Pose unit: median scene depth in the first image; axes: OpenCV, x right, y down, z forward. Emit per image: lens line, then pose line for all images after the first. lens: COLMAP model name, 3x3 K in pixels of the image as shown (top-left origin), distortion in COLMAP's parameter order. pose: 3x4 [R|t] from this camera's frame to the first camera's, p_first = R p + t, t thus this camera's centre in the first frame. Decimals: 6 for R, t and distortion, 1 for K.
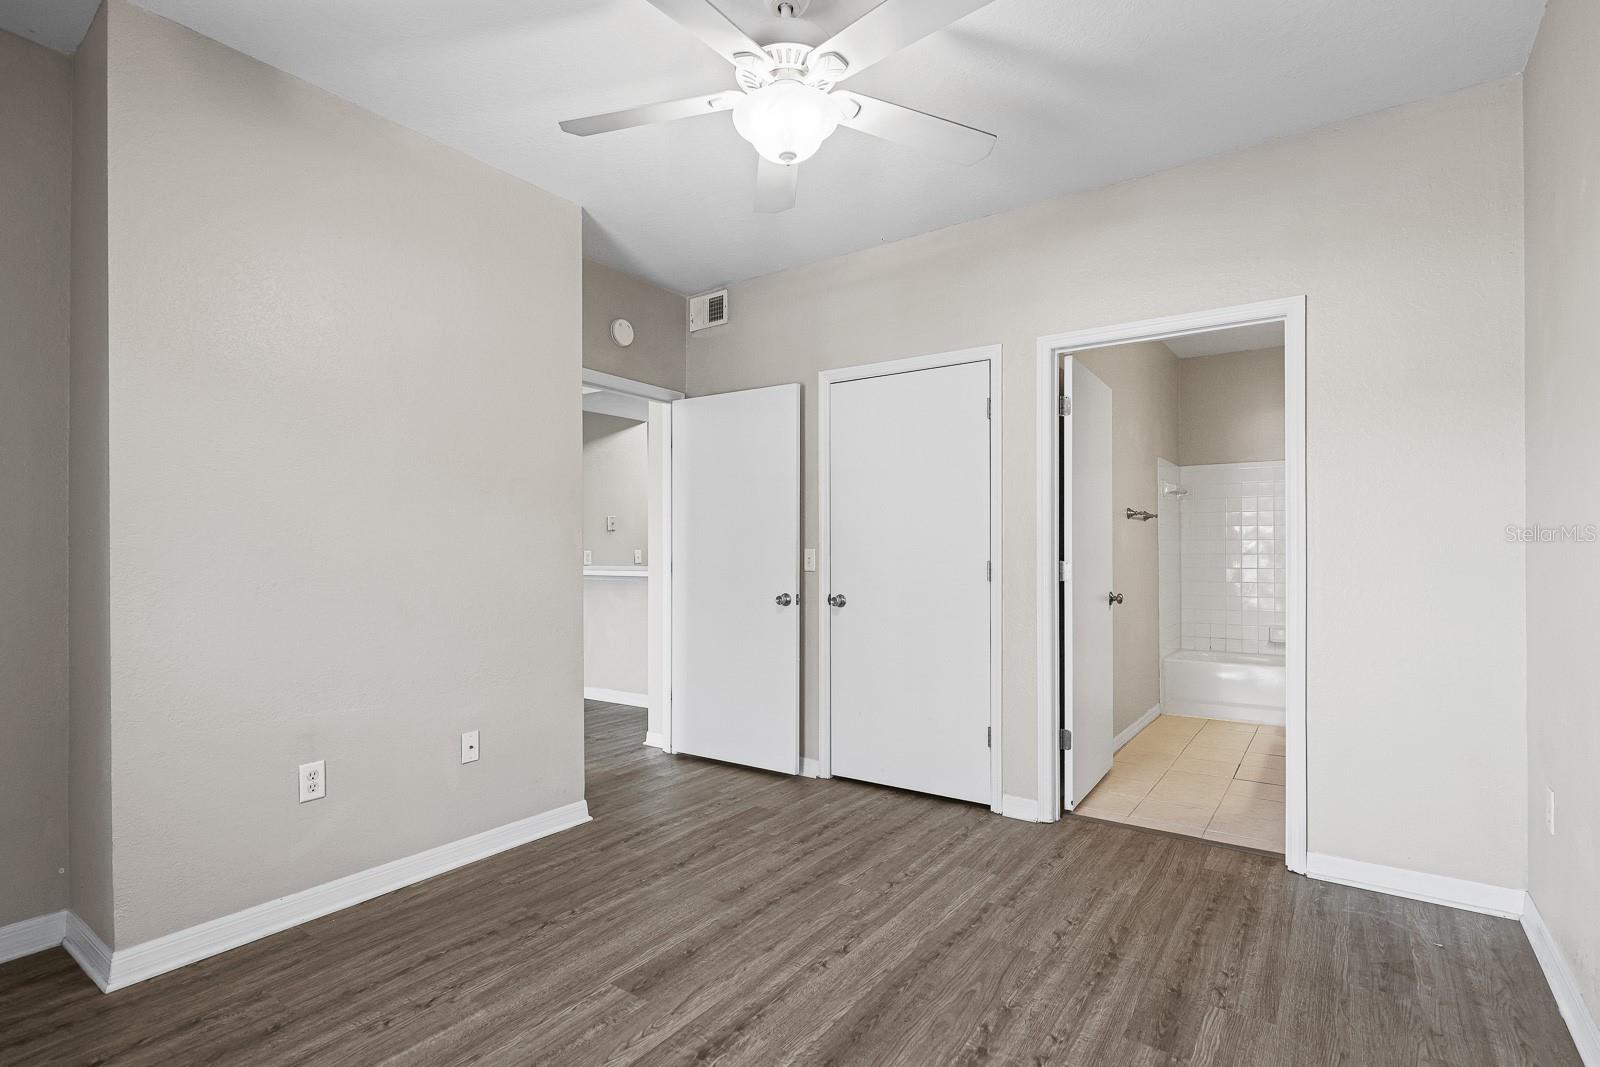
lens RADIAL K [[773.3, 0, 796.4], [0, 773.3, 547.9], [0, 0, 1]] dist [-0.012741, 0.003164]
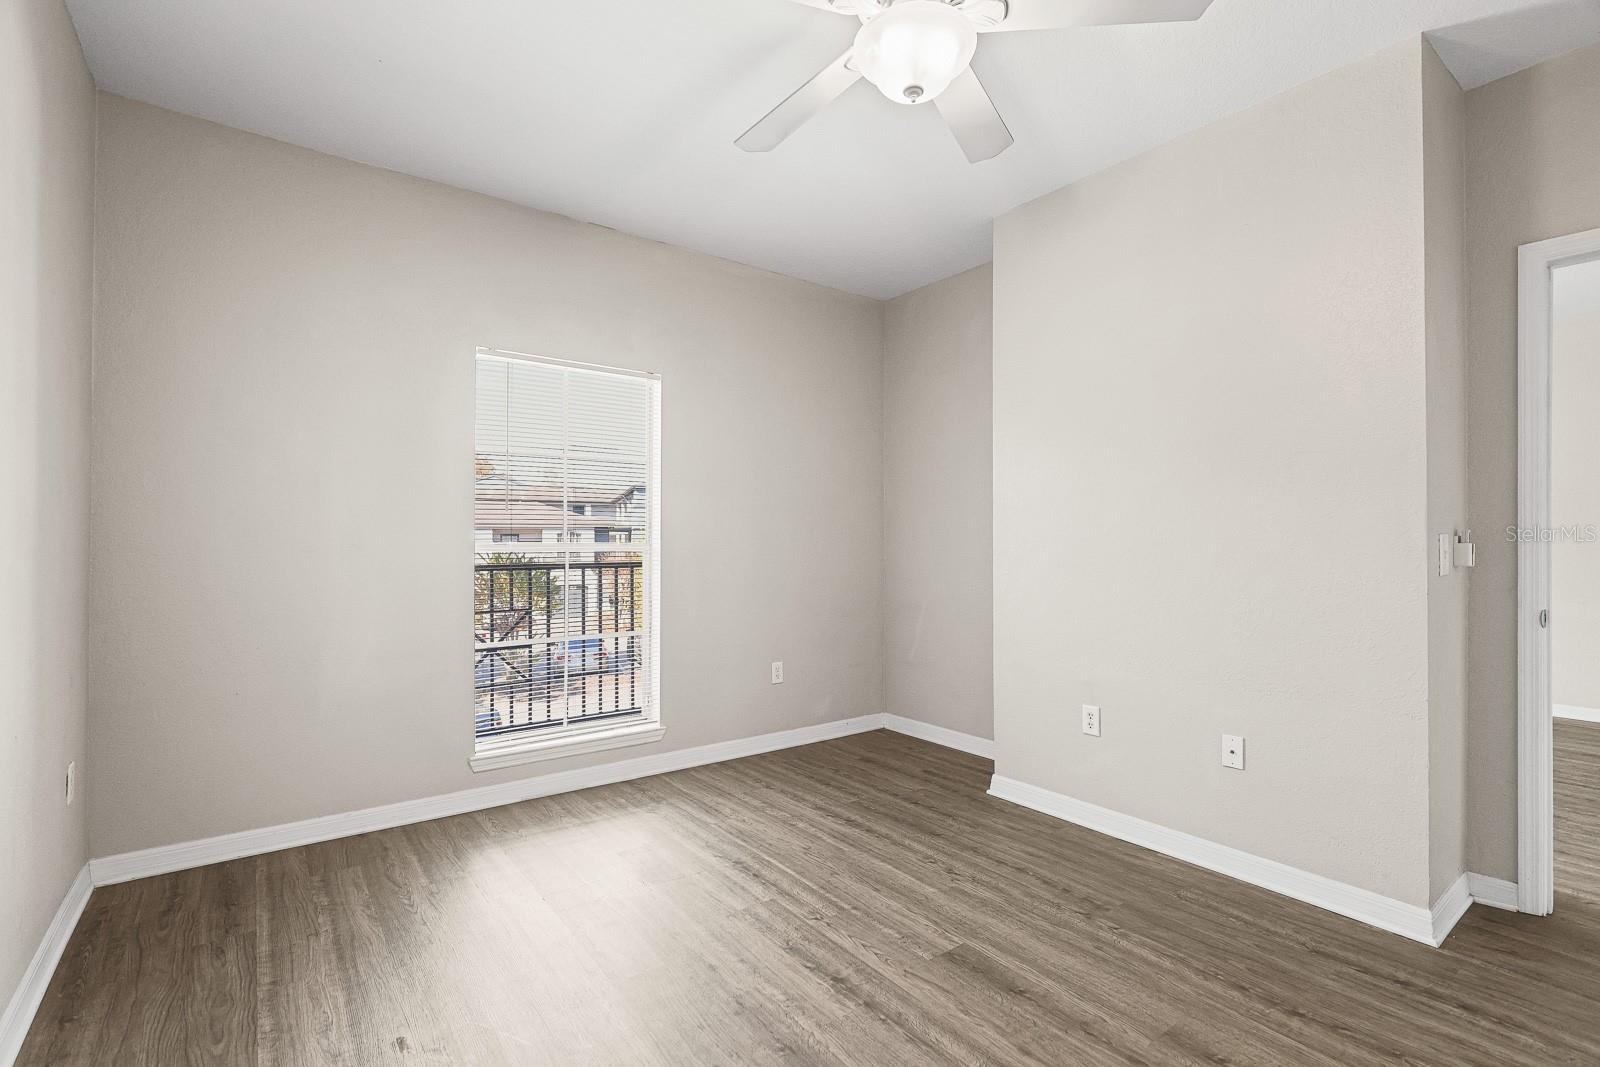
lens RADIAL K [[736.5, 0, 813.3], [0, 736.5, 540.5], [0, 0, 1]] dist [-0.002626, 0.000401]
pose [[-0.300029, 0.004116, -0.953921, 0.749325], [0.007953, 0.999967, 0.001813, 0.000485], [0.953897, -0.007043, -0.300052, 1.041299]]
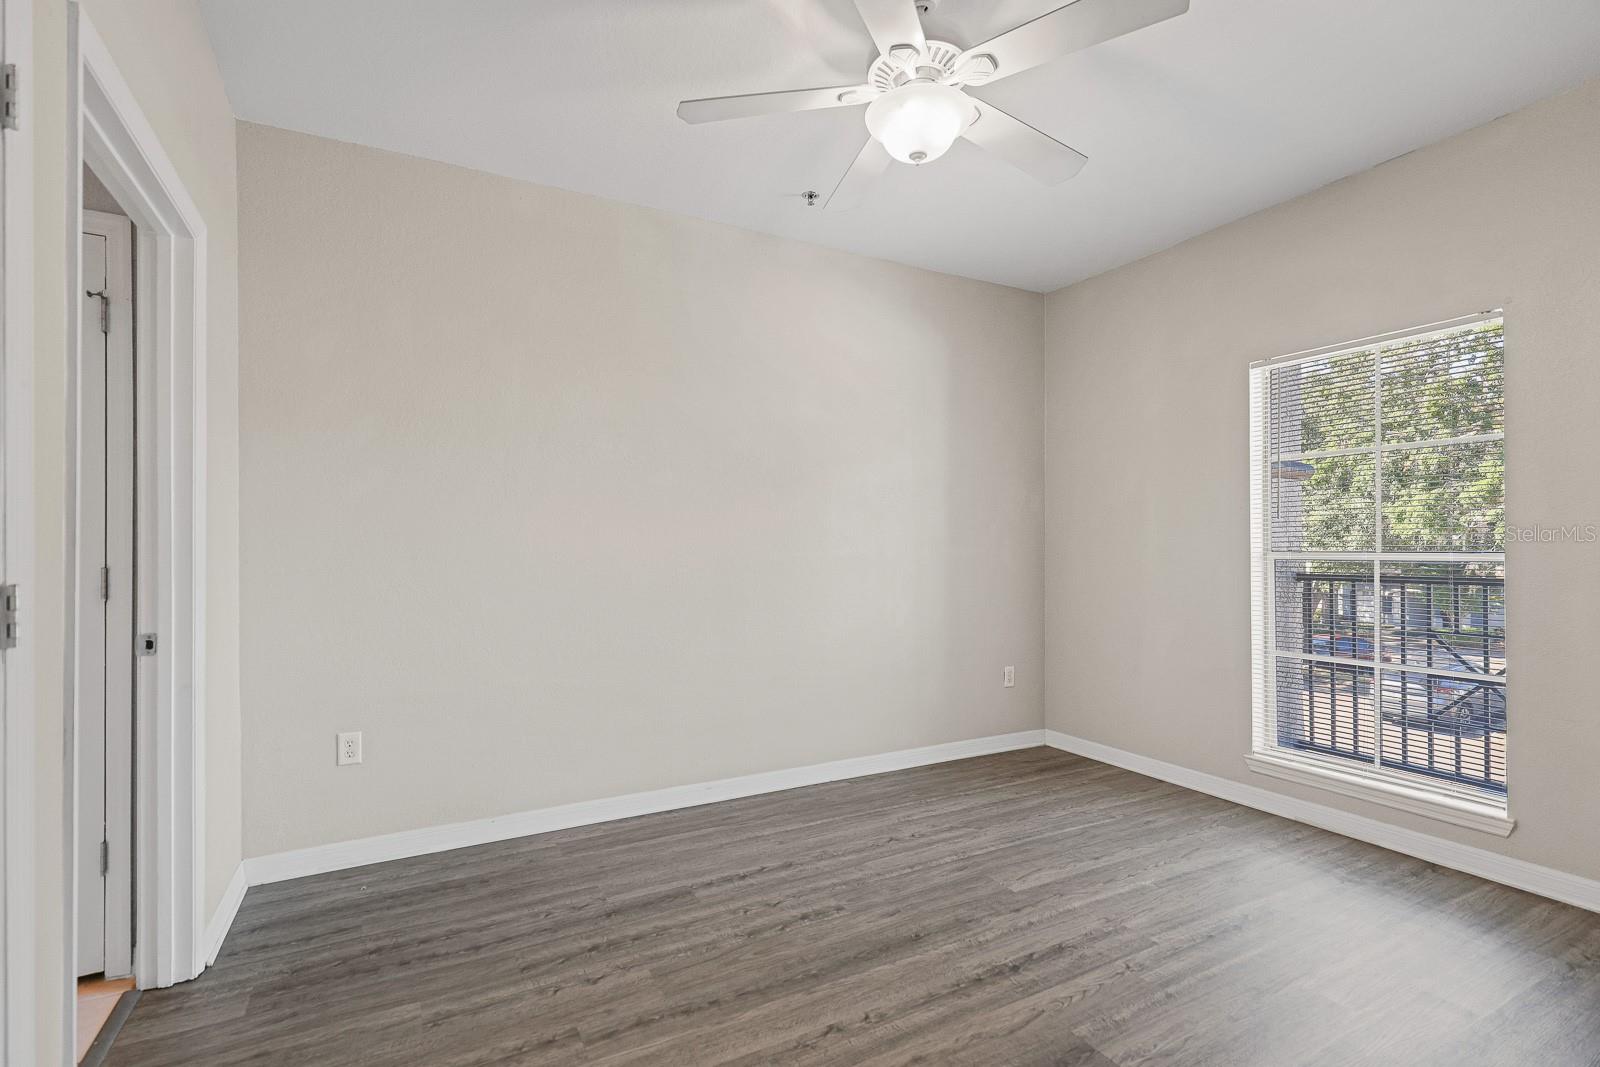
lens RADIAL K [[736.5, 0, 774.0], [0, 736.5, 542.2], [0, 0, 1]] dist [-0.002626, 0.000401]
pose [[-0.887236, 0.011883, 0.461163, -0.261866], [0.004487, 0.999843, -0.017131, 0.005825], [-0.461294, -0.013130, -0.887150, 1.770516]]
